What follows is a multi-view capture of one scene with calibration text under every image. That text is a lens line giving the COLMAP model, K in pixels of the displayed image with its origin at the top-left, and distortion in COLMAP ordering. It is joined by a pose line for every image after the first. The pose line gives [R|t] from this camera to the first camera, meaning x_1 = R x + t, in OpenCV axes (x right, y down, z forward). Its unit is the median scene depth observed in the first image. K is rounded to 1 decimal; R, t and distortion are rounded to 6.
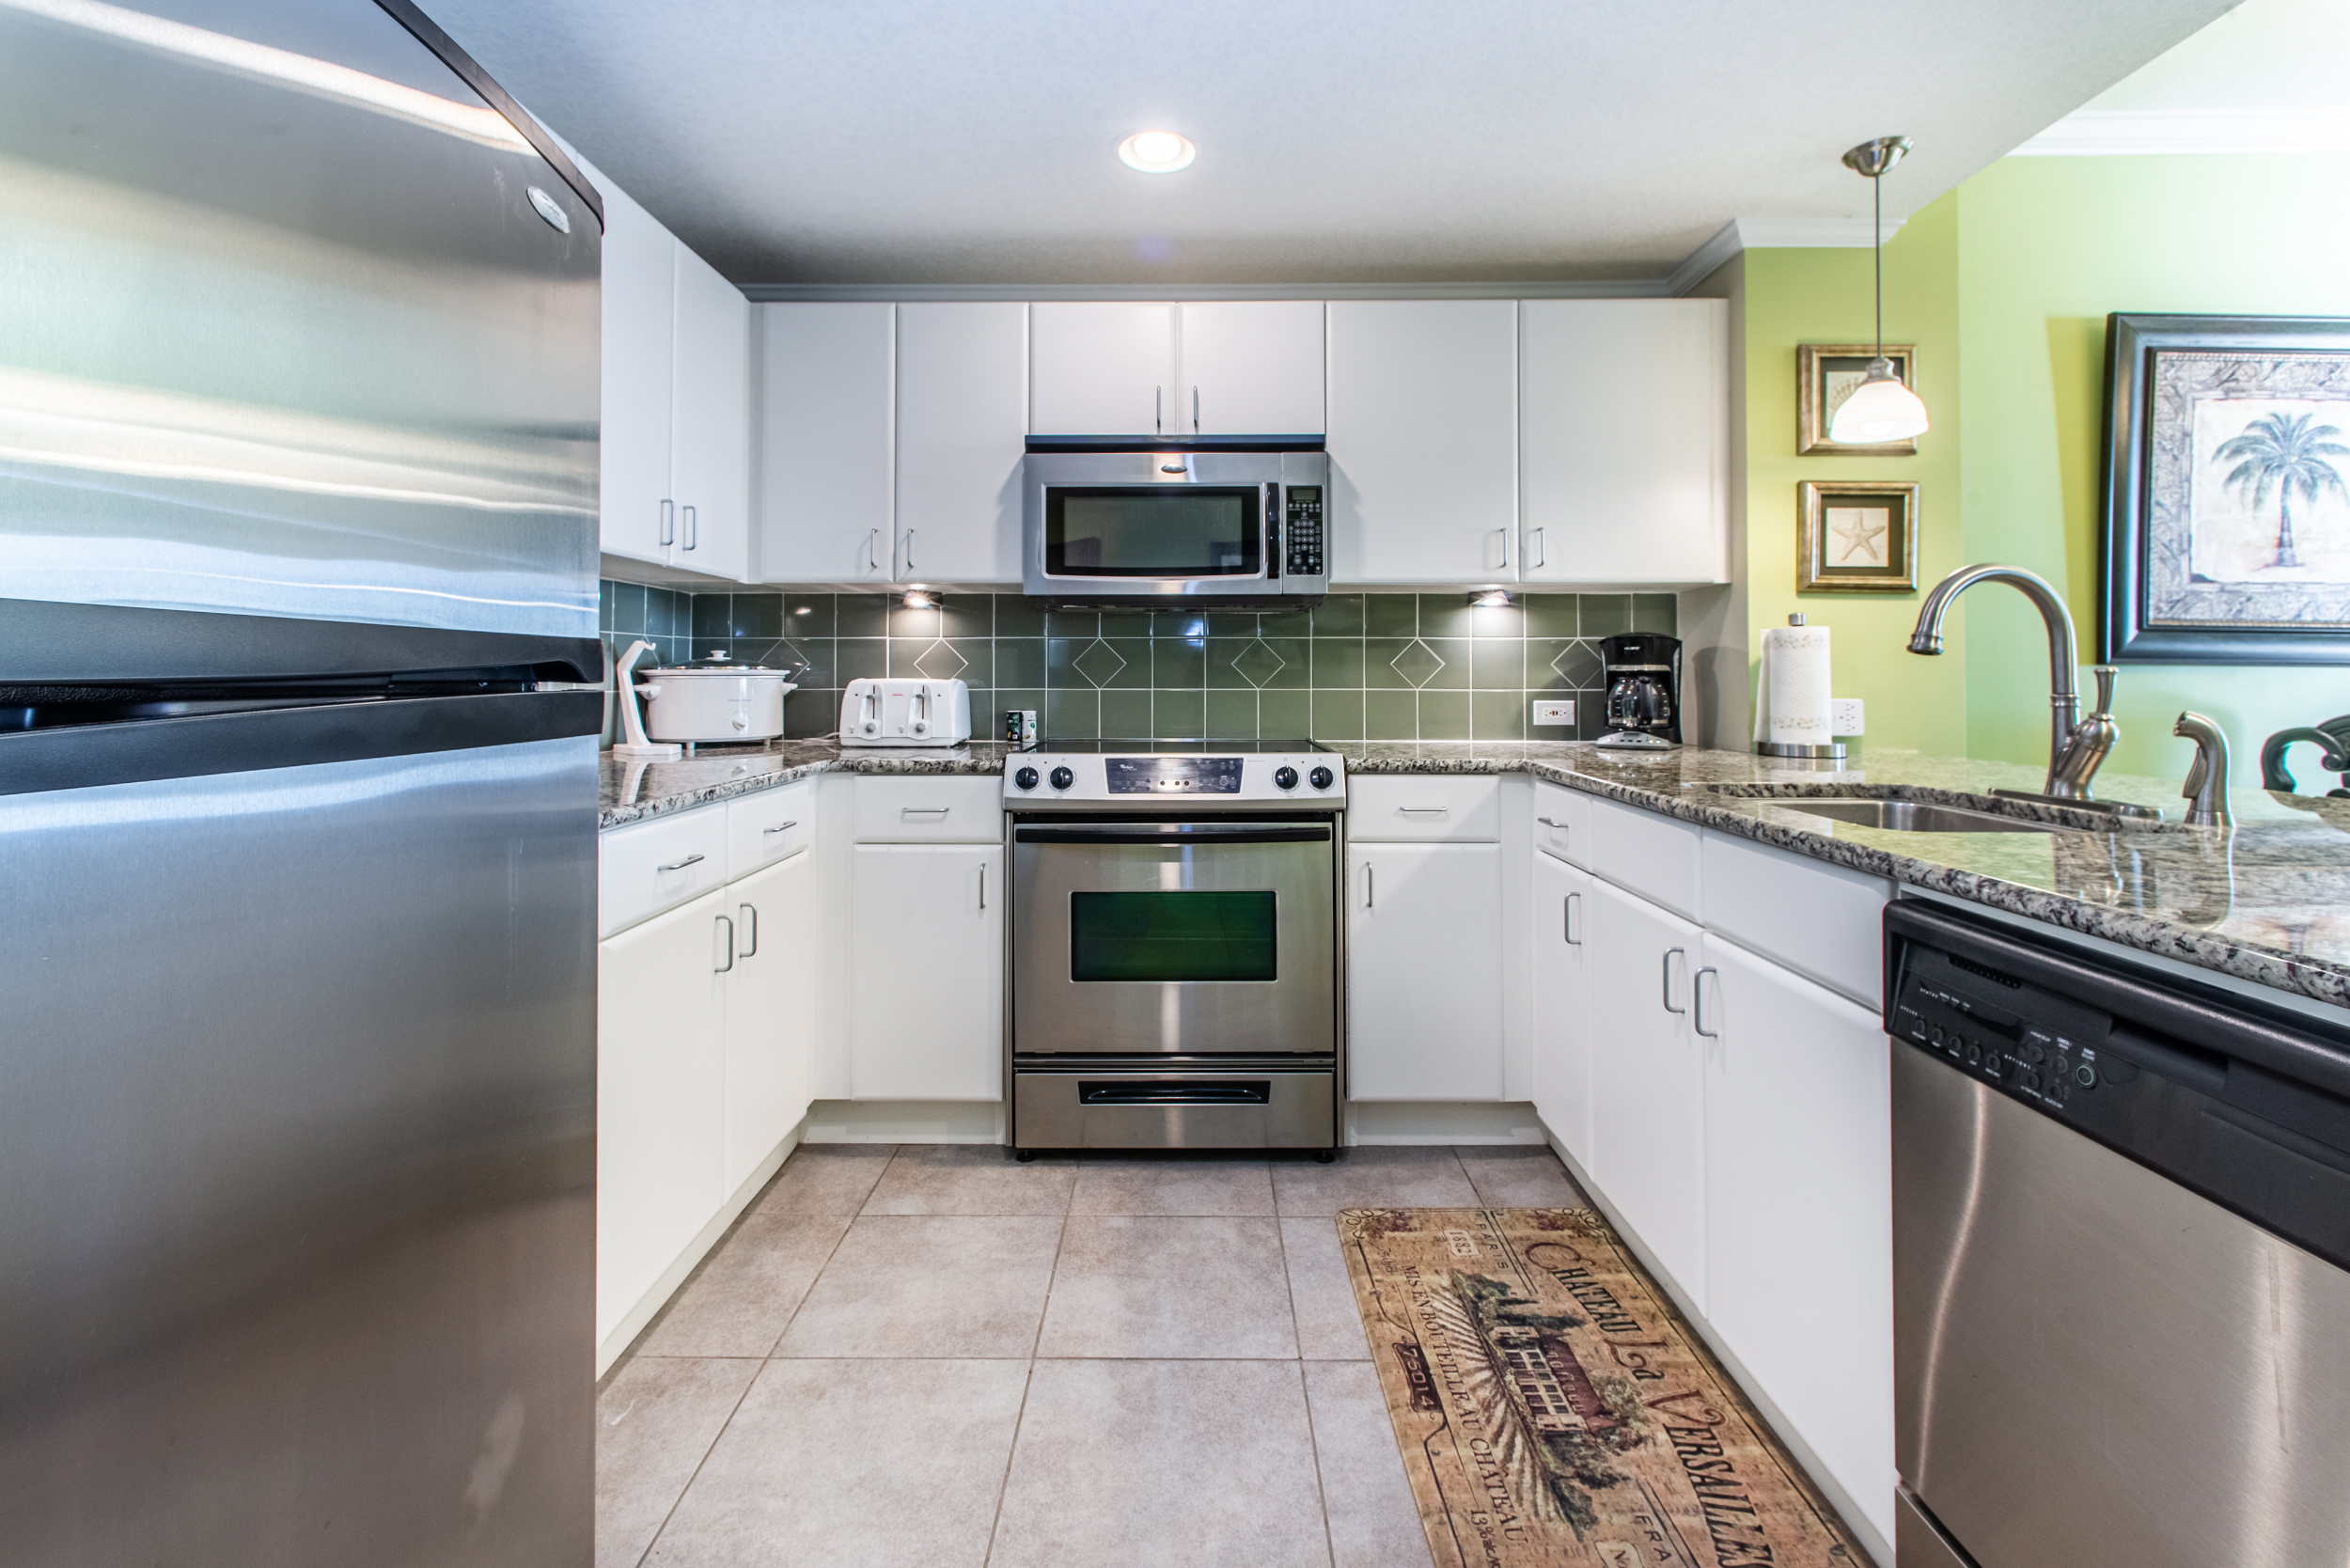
lens RADIAL K [[985.0, 0, 1192.3], [0, 985.0, 669.0], [0, 0, 1]] dist [0.001728, 0.001911]
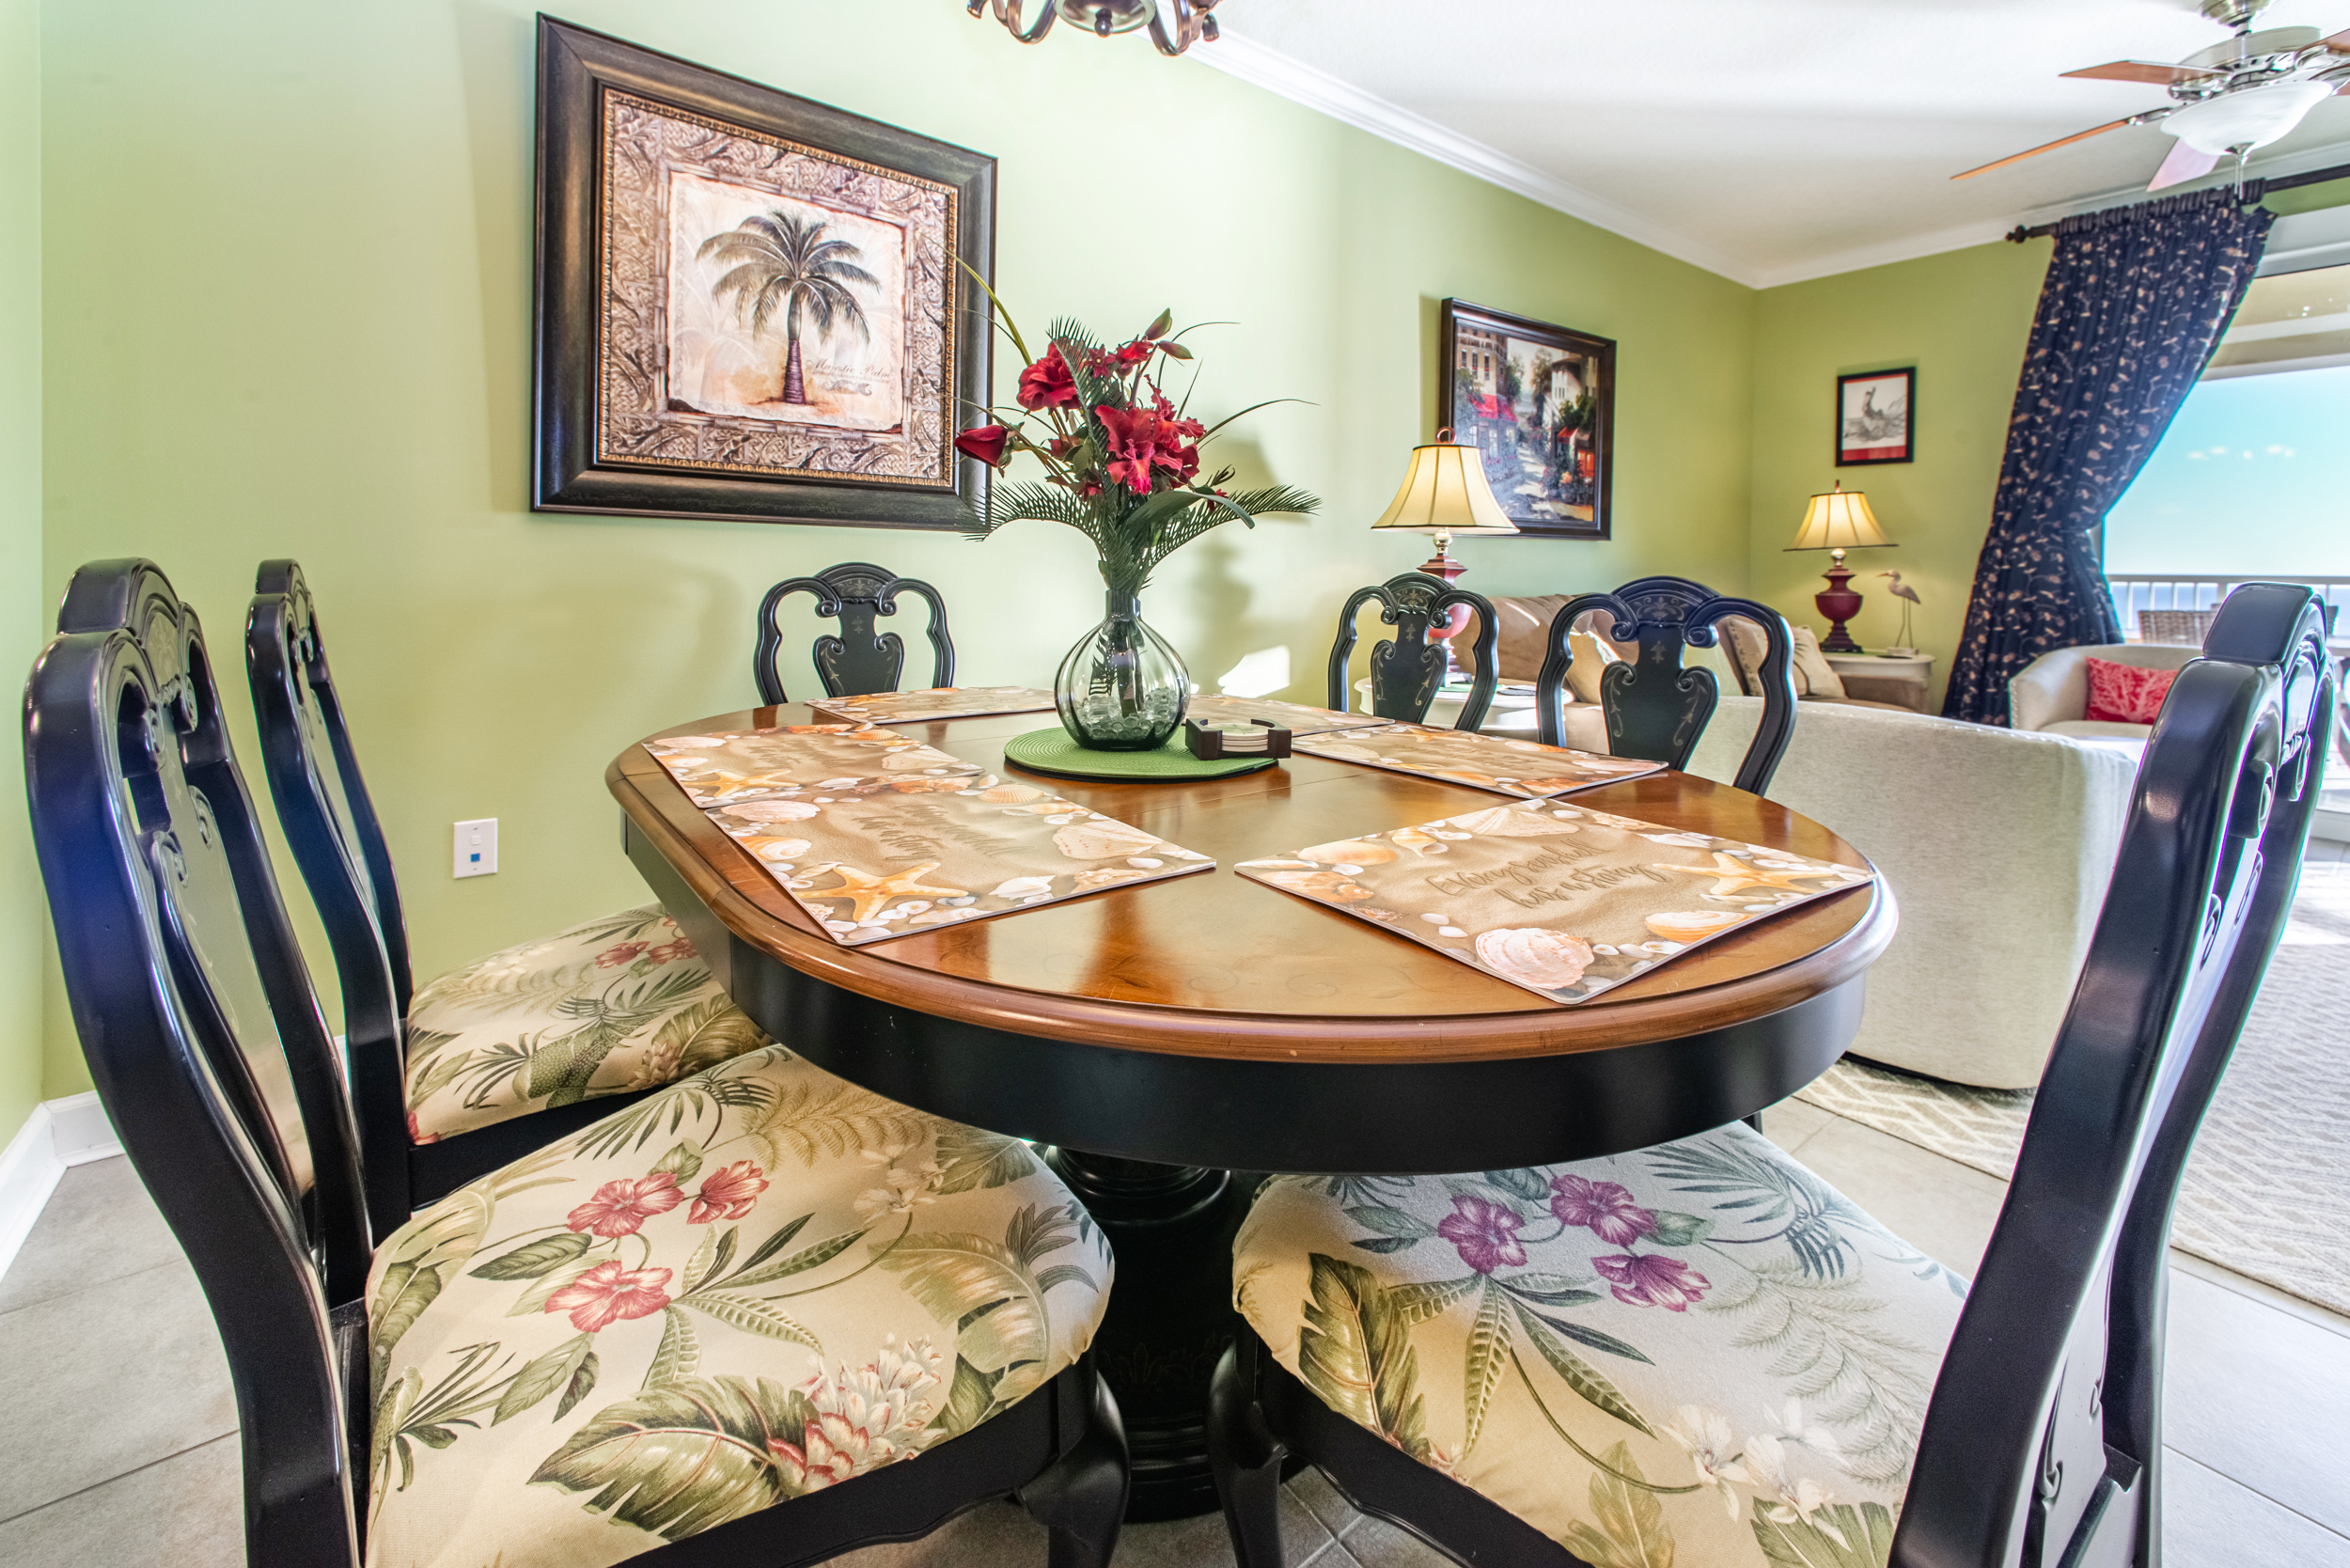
lens RADIAL K [[985.0, 0, 1133.4], [0, 985.0, 625.6], [0, 0, 1]] dist [0.001728, 0.001911]
pose [[0.803832, -0.028648, 0.594166, 0.834969], [-0.017744, 0.997241, 0.072087, 0.018806], [-0.594591, -0.068488, 0.801106, 0.147707]]
